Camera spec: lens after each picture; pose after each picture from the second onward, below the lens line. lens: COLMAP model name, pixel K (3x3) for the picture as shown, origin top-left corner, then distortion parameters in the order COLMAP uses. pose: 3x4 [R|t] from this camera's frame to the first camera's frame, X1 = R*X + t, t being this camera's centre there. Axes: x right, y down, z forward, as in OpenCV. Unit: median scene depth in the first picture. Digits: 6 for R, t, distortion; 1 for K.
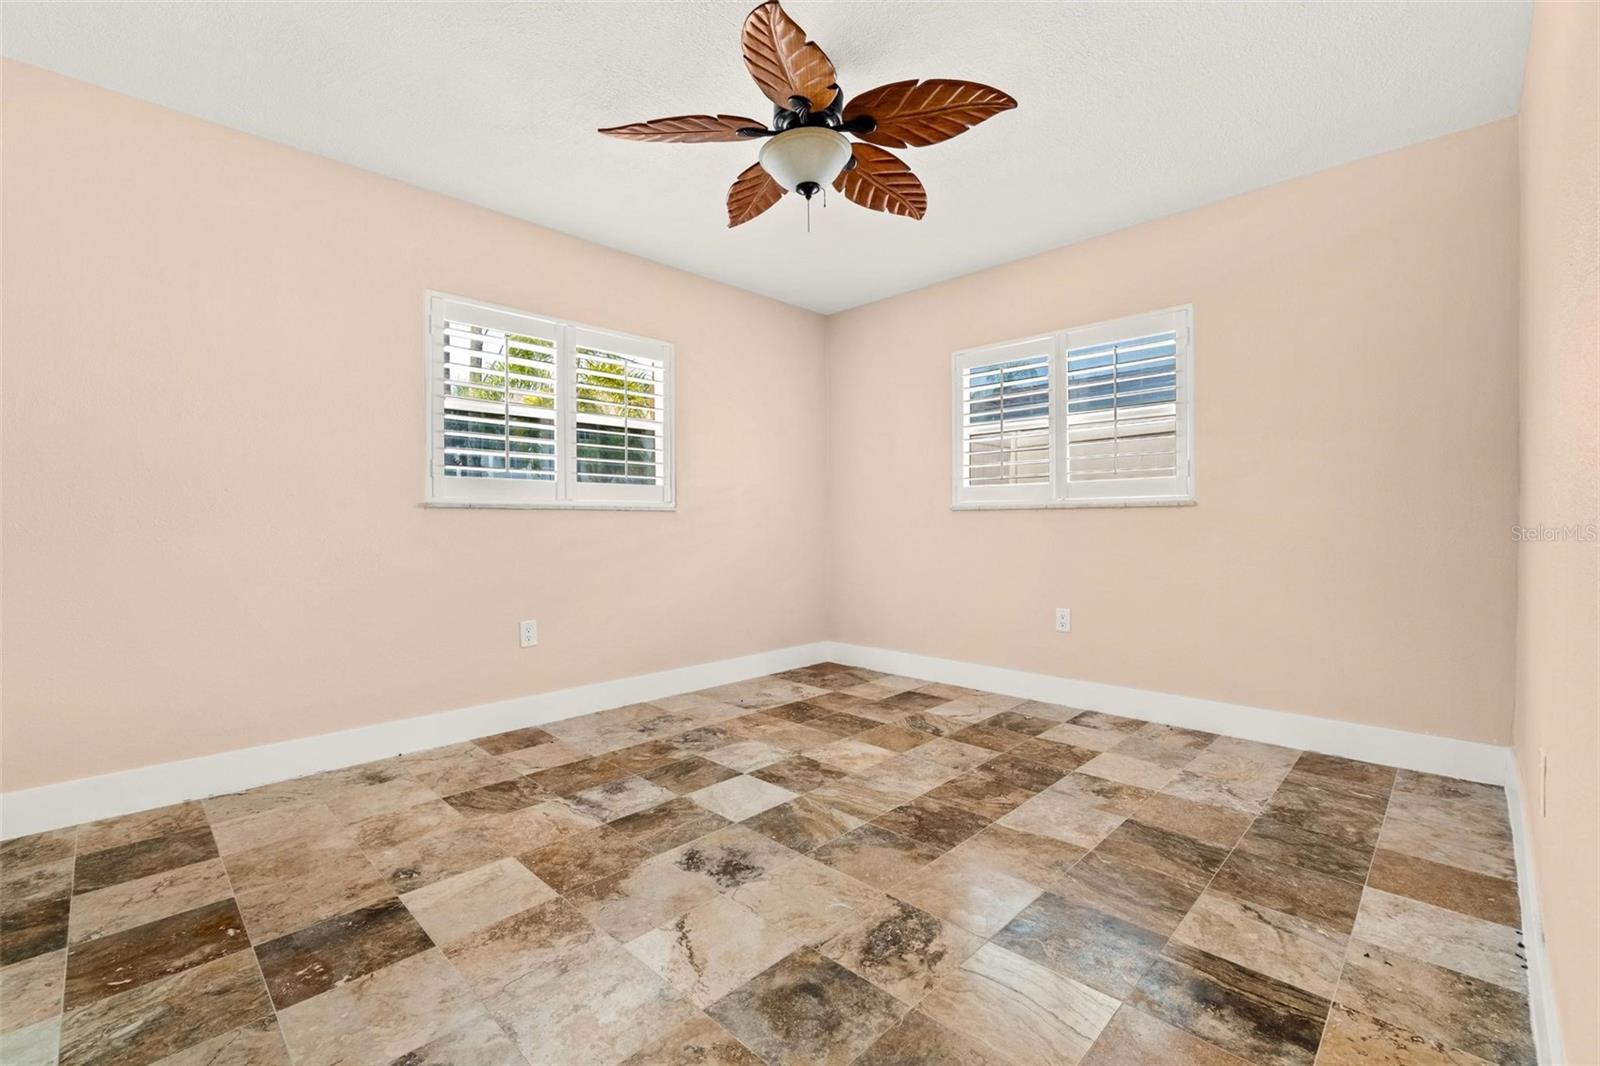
lens RADIAL K [[695.8, 0, 798.9], [0, 695.8, 520.4], [0, 0, 1]] dist [0.000094, 0.000704]
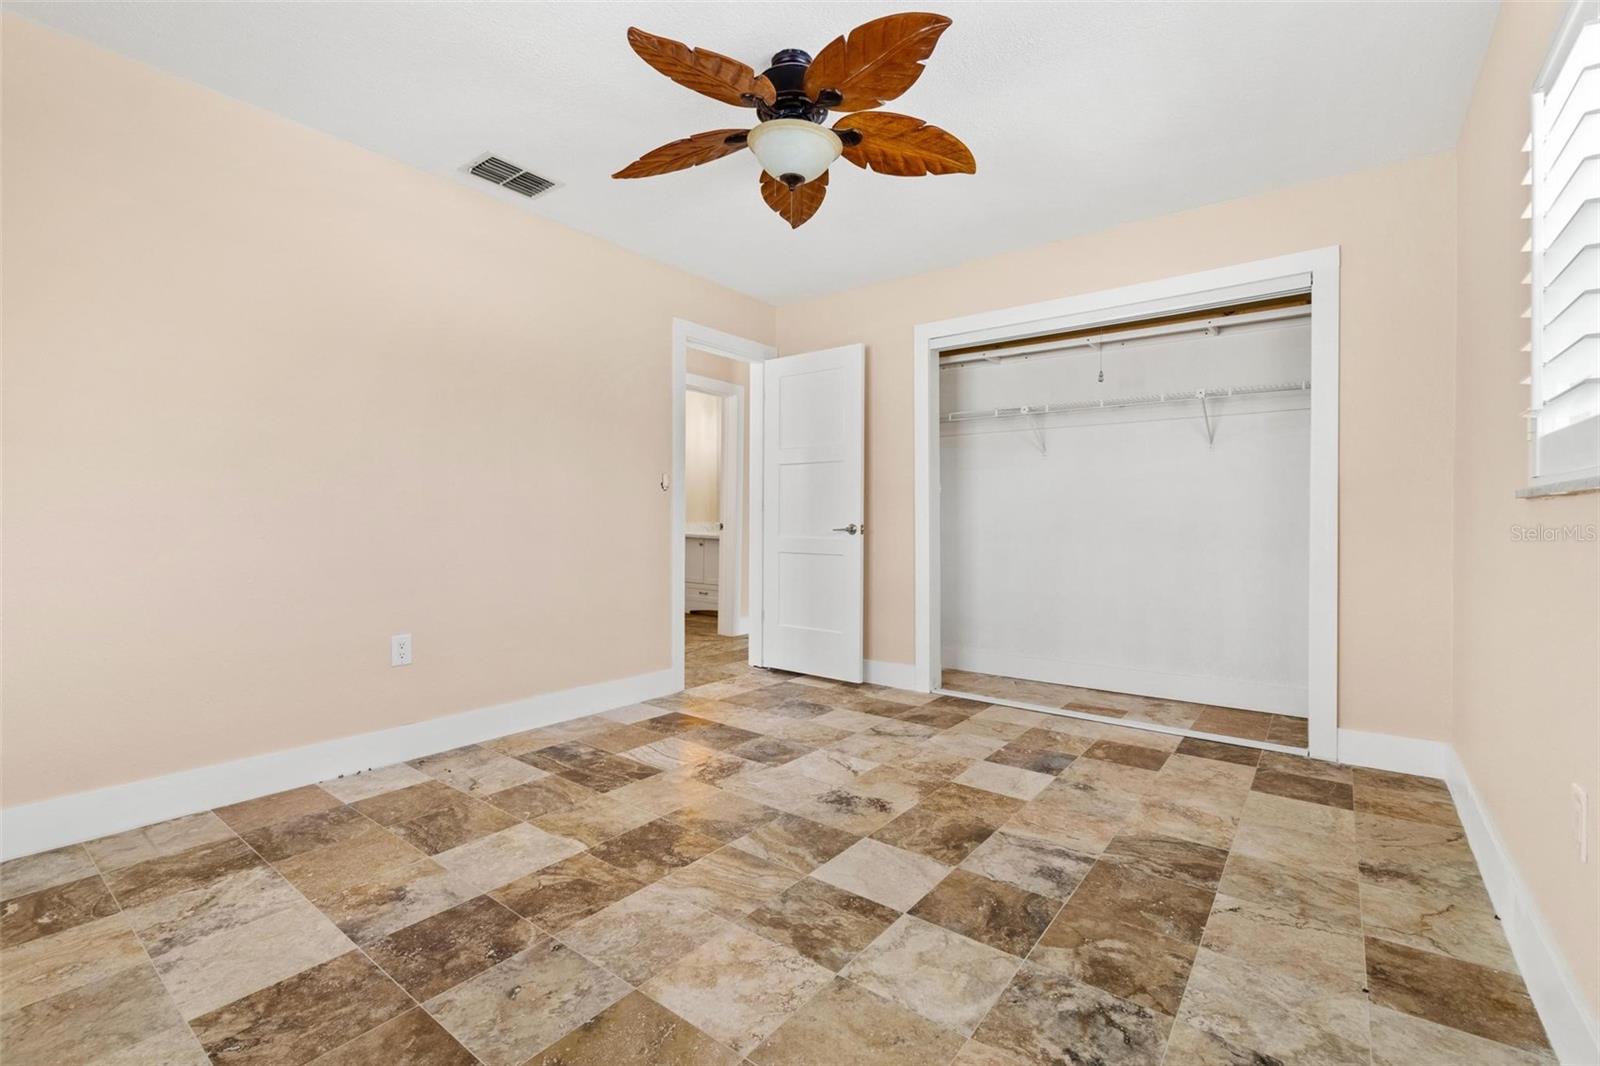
lens RADIAL K [[695.8, 0, 798.9], [0, 695.8, 520.4], [0, 0, 1]] dist [0.000094, 0.000704]
pose [[-0.992016, -0.004113, -0.126049, 0.121848], [-0.004262, 0.999991, 0.000913, -0.000904], [0.126044, 0.001443, -0.992024, 1.920026]]
